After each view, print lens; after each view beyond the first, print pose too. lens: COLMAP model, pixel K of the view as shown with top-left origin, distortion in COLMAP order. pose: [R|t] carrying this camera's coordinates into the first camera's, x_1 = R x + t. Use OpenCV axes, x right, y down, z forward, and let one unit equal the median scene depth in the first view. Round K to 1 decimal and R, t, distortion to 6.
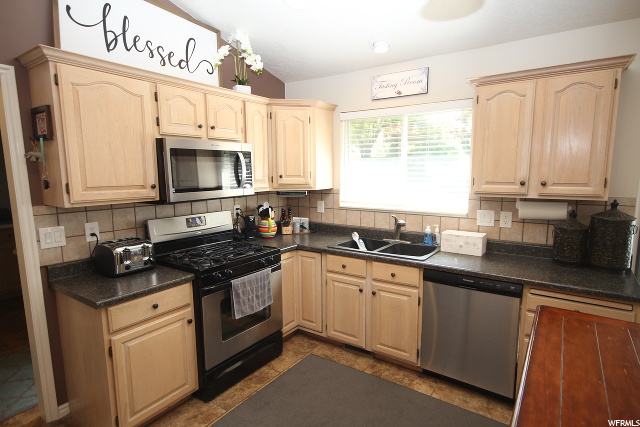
lens RADIAL K [[350.6, 0, 320.3], [0, 350.6, 215.1], [0, 0, 1]] dist [0.010078, 0.000919]
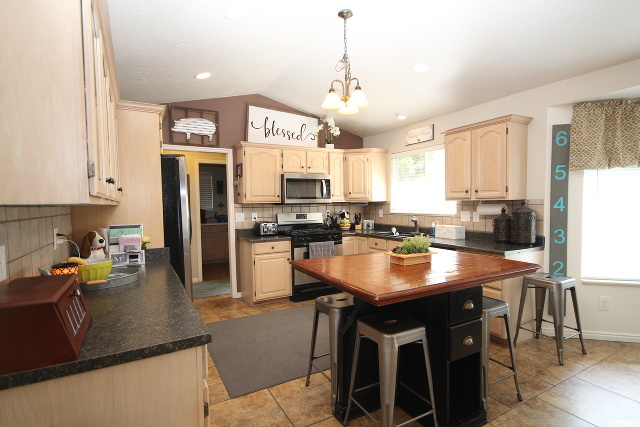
lens RADIAL K [[325.9, 0, 320.0], [0, 325.9, 213.5], [0, 0, 1]] dist [-0.001590, -0.000214]
pose [[0.897695, 0.010551, -0.440491, 0.528480], [-0.051189, 0.995441, -0.080477, 0.143488], [0.437634, 0.094792, 0.894143, -0.556701]]
